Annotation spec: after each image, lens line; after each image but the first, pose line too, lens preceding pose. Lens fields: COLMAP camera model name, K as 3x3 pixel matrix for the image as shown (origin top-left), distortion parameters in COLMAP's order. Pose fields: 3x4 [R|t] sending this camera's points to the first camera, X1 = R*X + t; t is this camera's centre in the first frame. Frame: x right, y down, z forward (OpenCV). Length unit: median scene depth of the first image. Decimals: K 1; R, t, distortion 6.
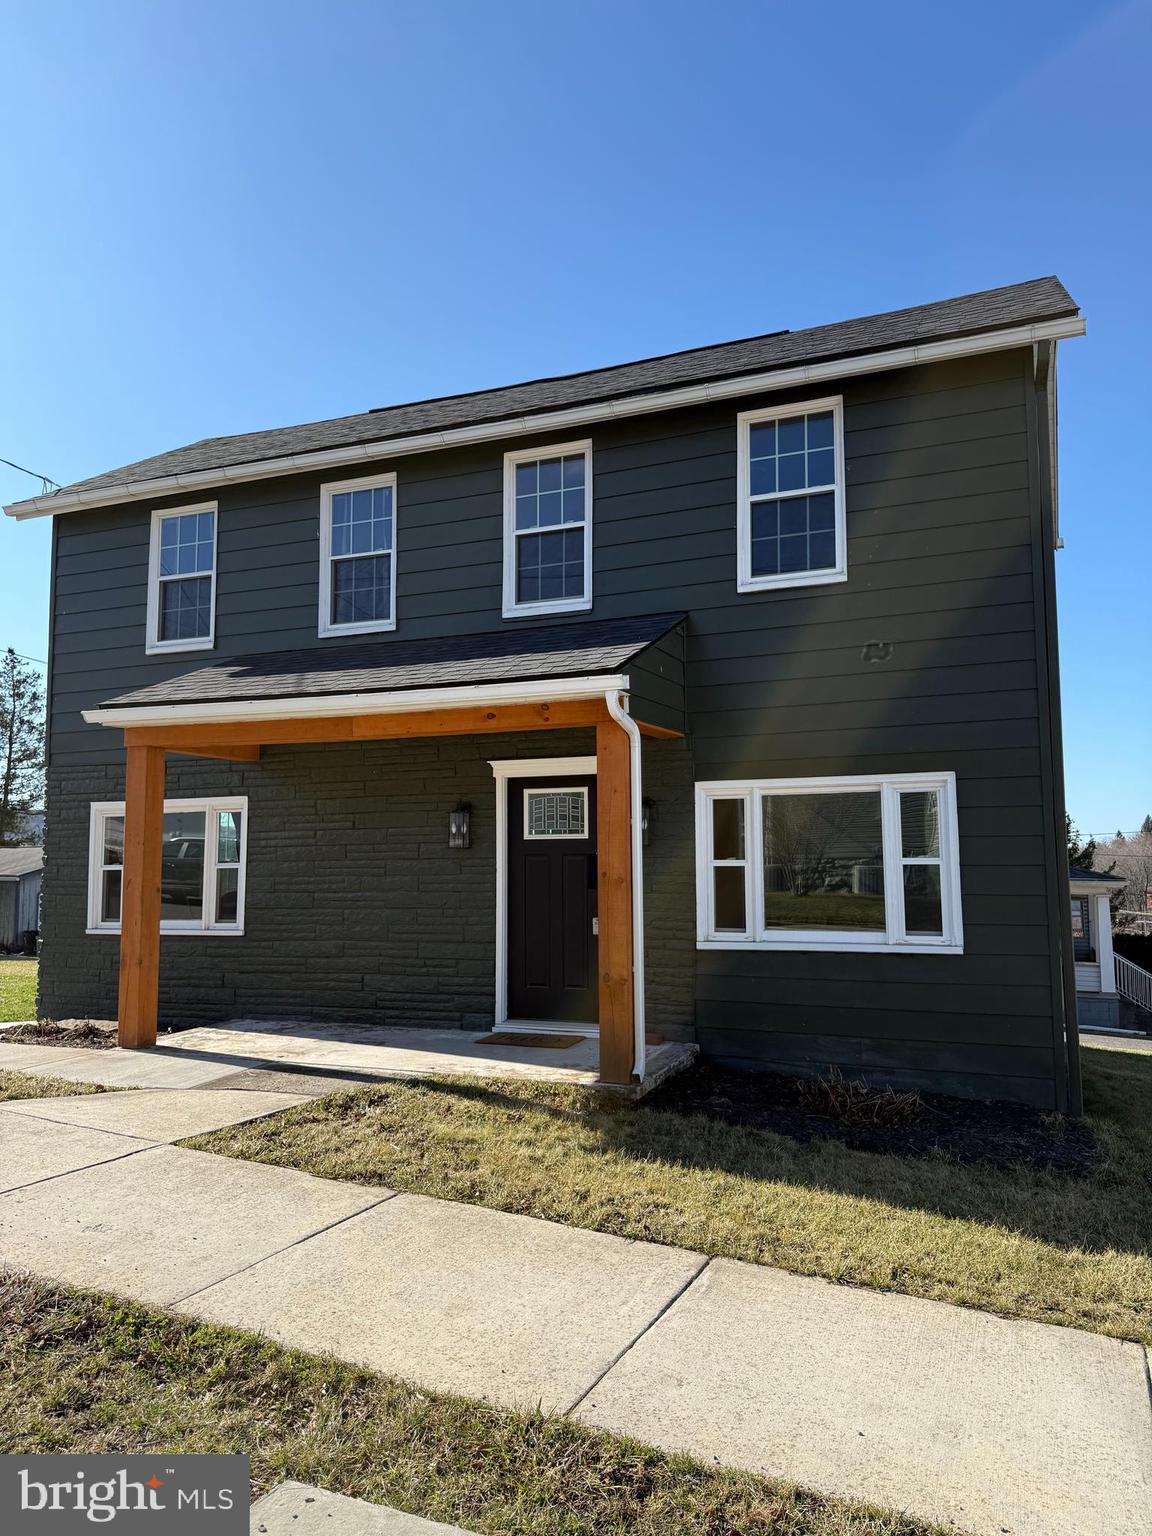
lens RADIAL K [[1070.0, 0, 576.0], [0, 1070.0, 768.0], [0, 0, 1]] dist [0.162877, -0.296763]
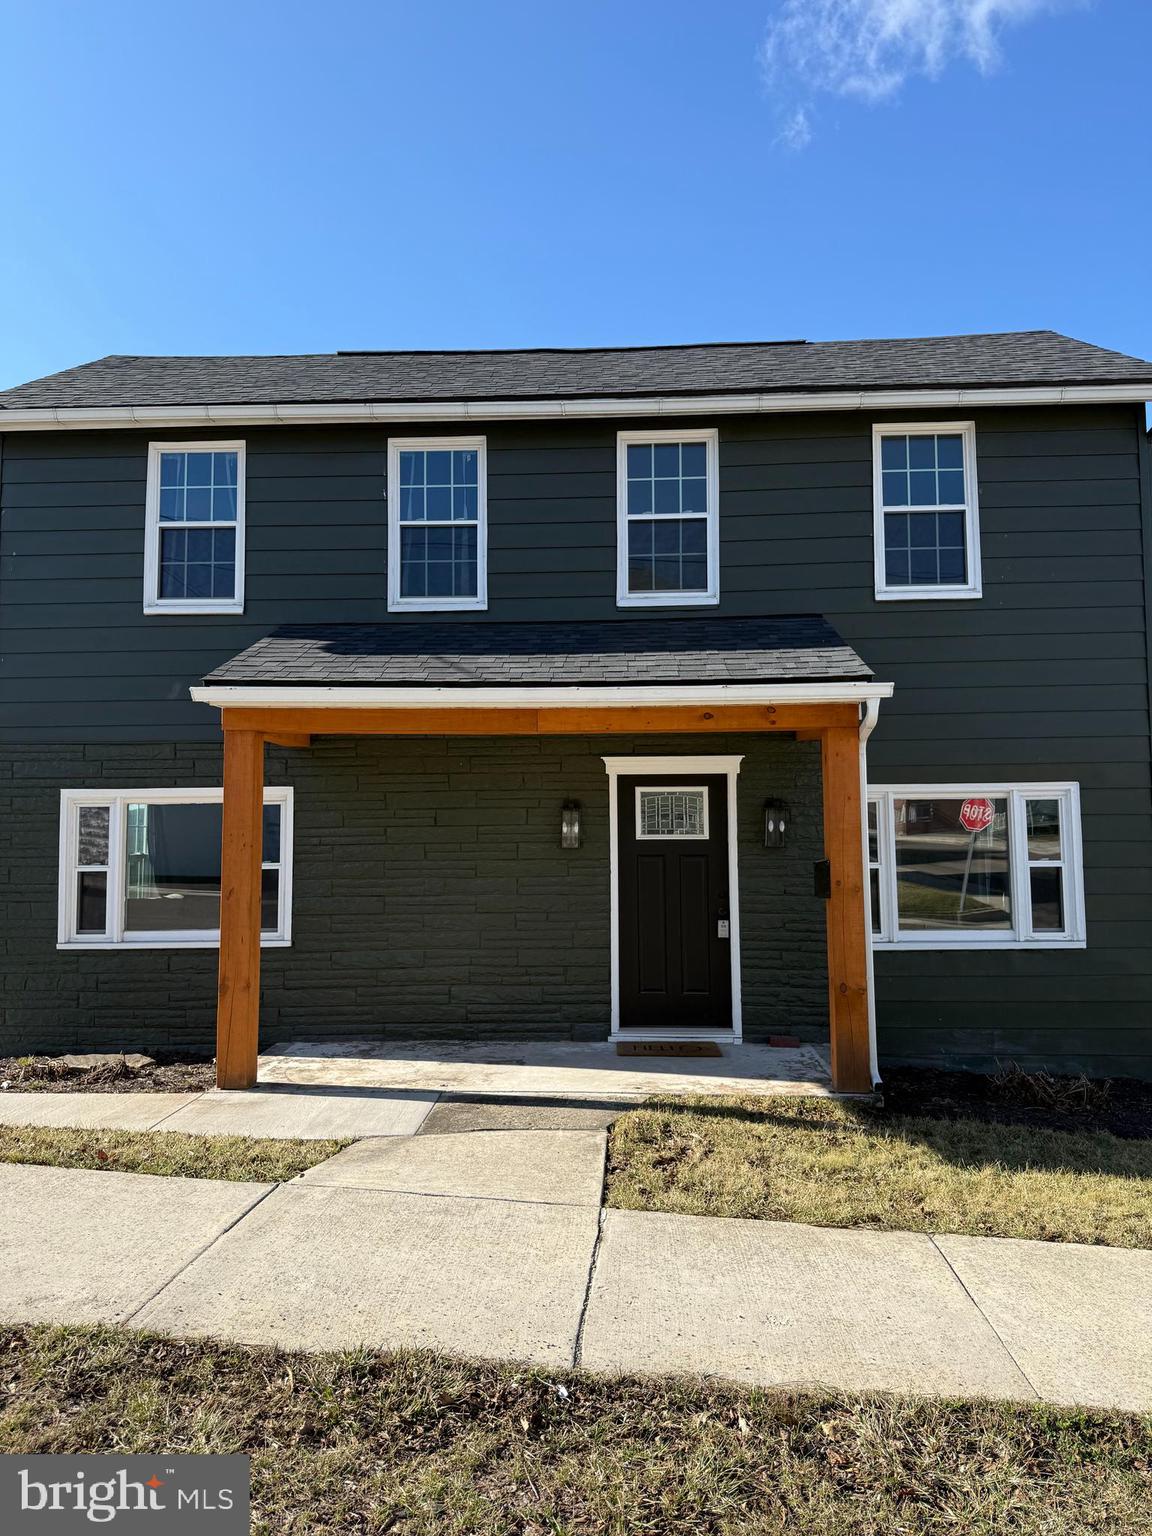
lens RADIAL K [[1063.9, 0, 575.9], [0, 1063.9, 763.1], [0, 0, 1]] dist [0.150312, -0.283057]
pose [[0.941902, 0.023349, 0.335075, -0.419392], [-0.029762, 0.999459, 0.014015, -0.013314], [-0.334566, -0.023173, 0.942087, 0.121131]]
